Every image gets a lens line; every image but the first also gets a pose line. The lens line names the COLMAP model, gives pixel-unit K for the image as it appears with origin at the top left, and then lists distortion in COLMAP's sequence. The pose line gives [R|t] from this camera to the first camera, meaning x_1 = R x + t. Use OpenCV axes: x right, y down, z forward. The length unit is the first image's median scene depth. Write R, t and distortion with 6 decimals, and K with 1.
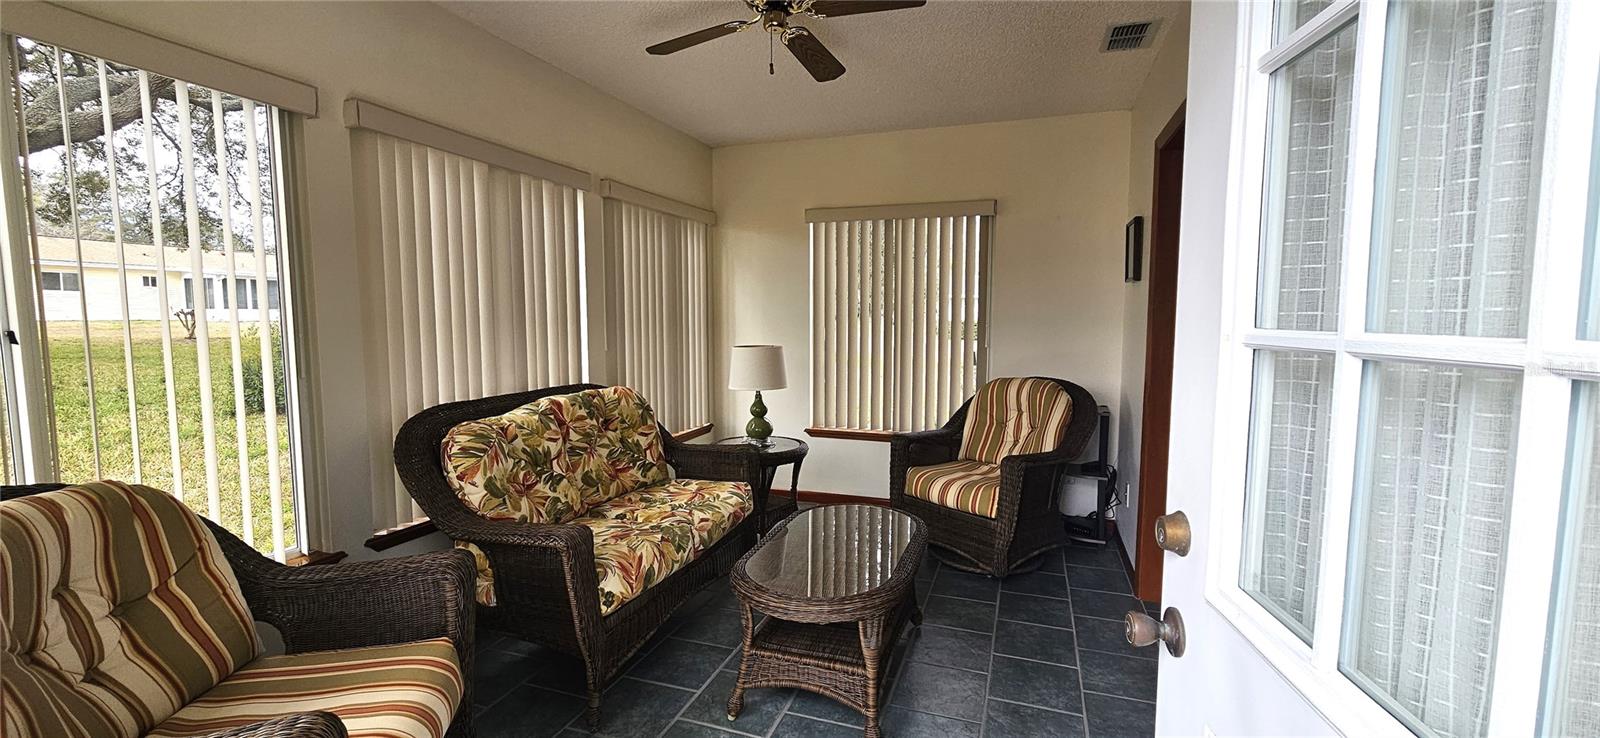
lens RADIAL K [[654.7, 0, 801.5], [0, 654.7, 365.8], [0, 0, 1]] dist [-0.000147, 0.000154]
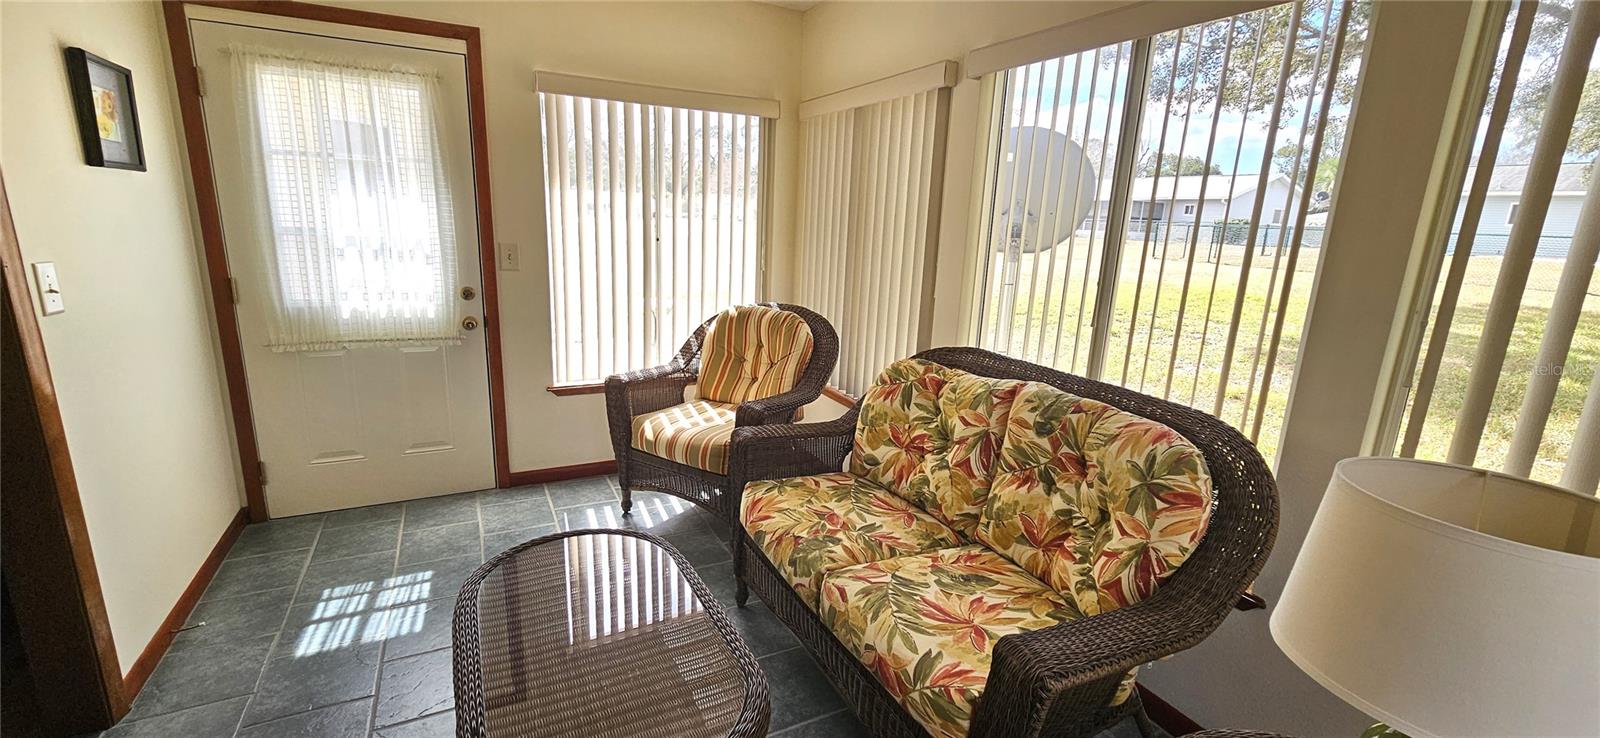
lens RADIAL K [[654.7, 0, 798.4], [0, 654.7, 373.0], [0, 0, 1]] dist [-0.000147, 0.000154]
pose [[-0.677103, 0.145246, -0.721412, 0.288215], [-0.104046, 0.951584, 0.289244, -0.136693], [0.728496, 0.270908, -0.629208, 1.238694]]
